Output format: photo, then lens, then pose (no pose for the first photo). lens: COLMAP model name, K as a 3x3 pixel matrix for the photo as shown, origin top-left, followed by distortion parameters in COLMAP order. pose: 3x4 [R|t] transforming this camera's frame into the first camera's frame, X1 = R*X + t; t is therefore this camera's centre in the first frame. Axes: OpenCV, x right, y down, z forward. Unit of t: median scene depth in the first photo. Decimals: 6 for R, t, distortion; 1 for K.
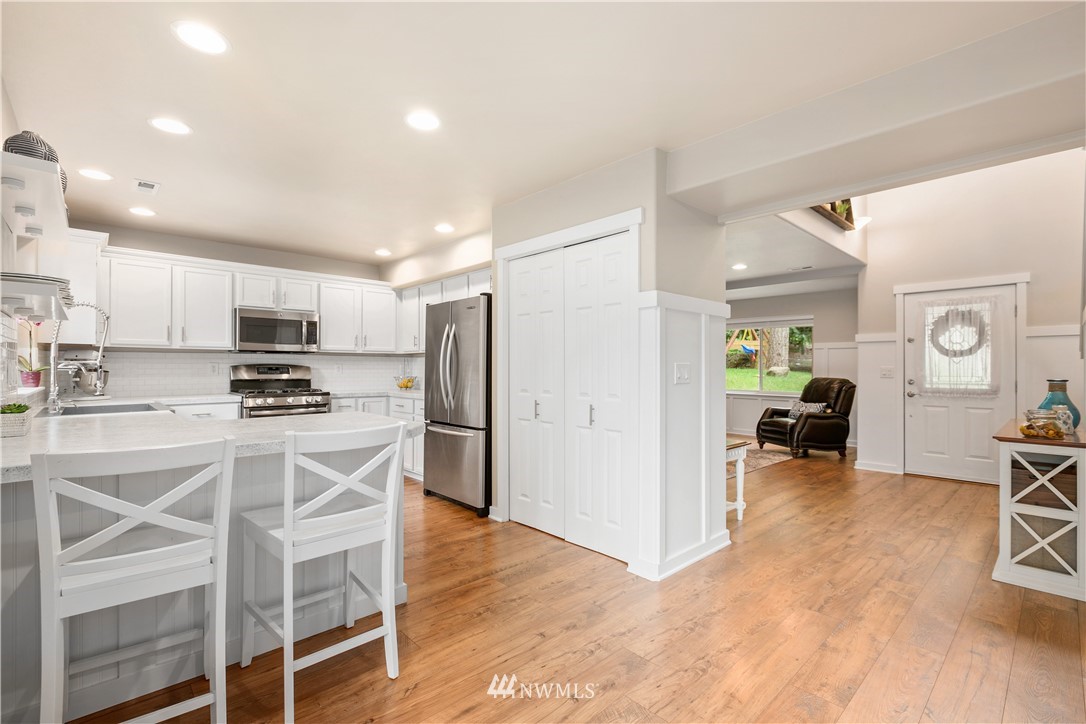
lens RADIAL K [[485.5, 0, 537.2], [0, 485.5, 366.3], [0, 0, 1]] dist [-0.002622, -0.000557]
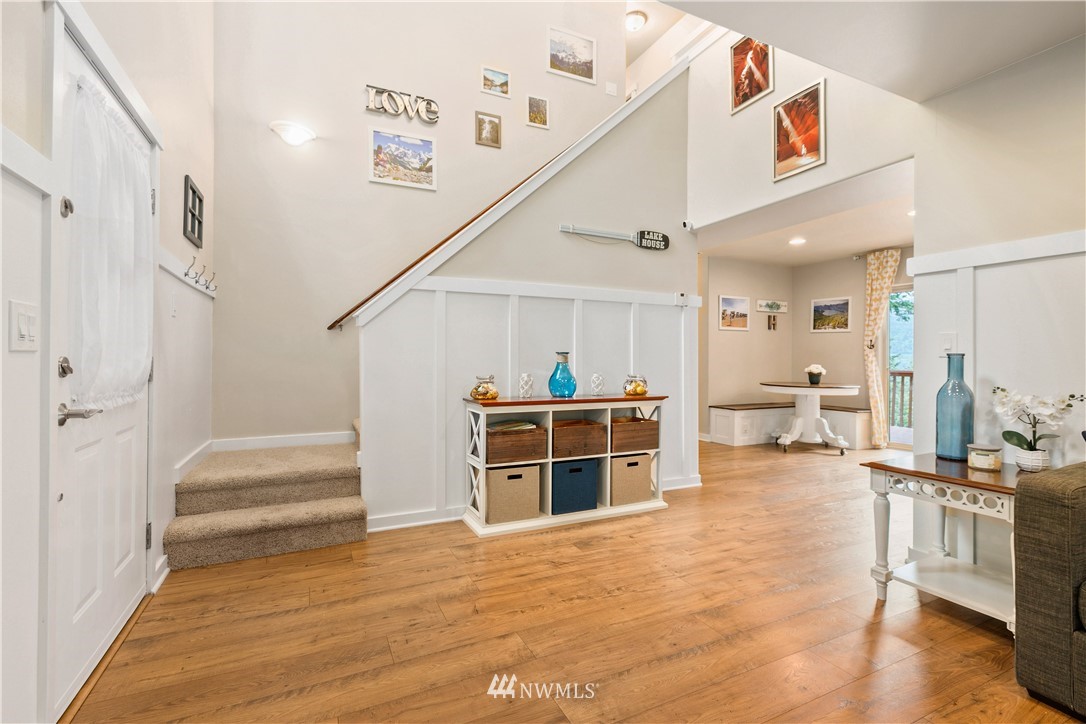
lens RADIAL K [[485.5, 0, 544.3], [0, 485.5, 354.4], [0, 0, 1]] dist [-0.002622, -0.000557]
pose [[-0.957877, -0.009815, 0.287011, 0.429759], [-0.012544, 0.999892, -0.007673, 0.023467], [-0.286905, -0.010950, -0.957896, 1.123826]]
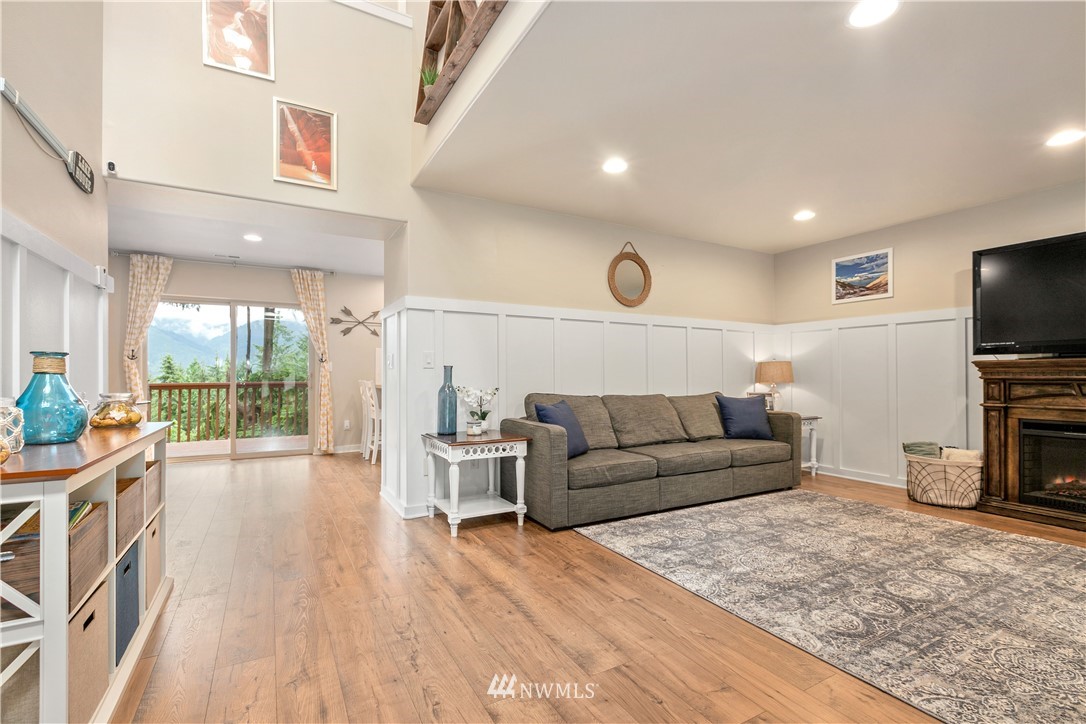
lens RADIAL K [[485.5, 0, 537.7], [0, 485.5, 372.8], [0, 0, 1]] dist [-0.002622, -0.000557]
pose [[-0.236961, -0.007334, -0.971491, 0.799752], [0.002030, 0.999966, -0.008044, 0.029766], [0.971517, -0.003879, -0.236938, 0.899270]]
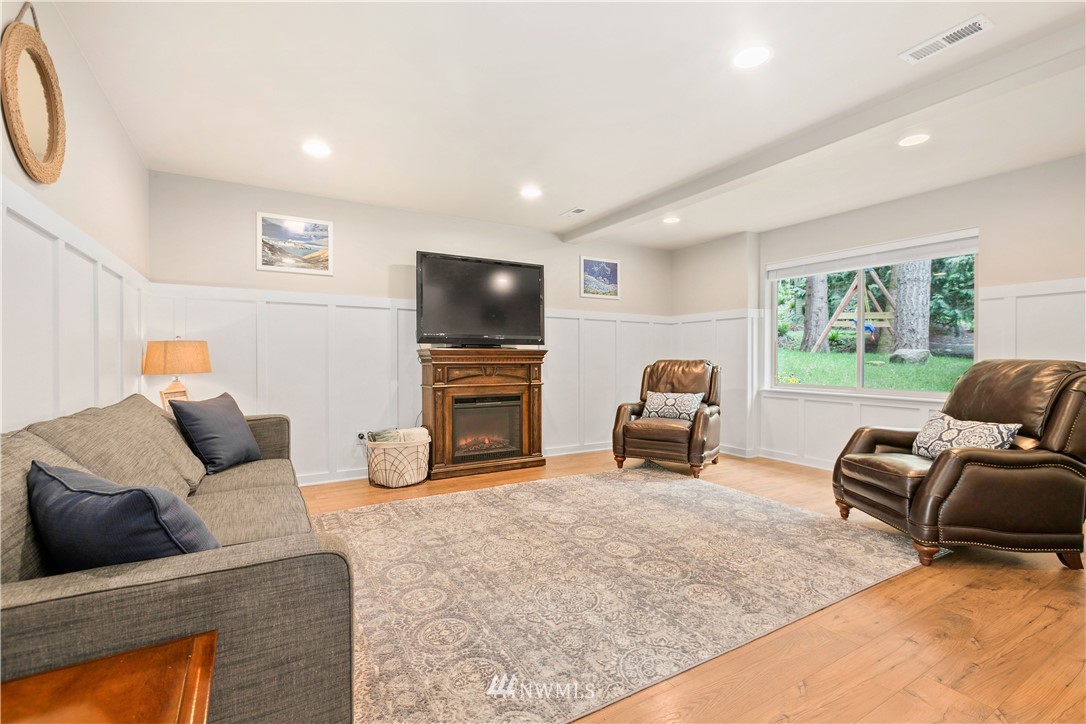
lens RADIAL K [[485.5, 0, 538.3], [0, 485.5, 359.5], [0, 0, 1]] dist [-0.002622, -0.000557]
pose [[0.977598, -0.003734, -0.210449, 0.352530], [0.004420, 0.999986, 0.002790, 0.025115], [0.210436, -0.003658, 0.977601, 0.632956]]
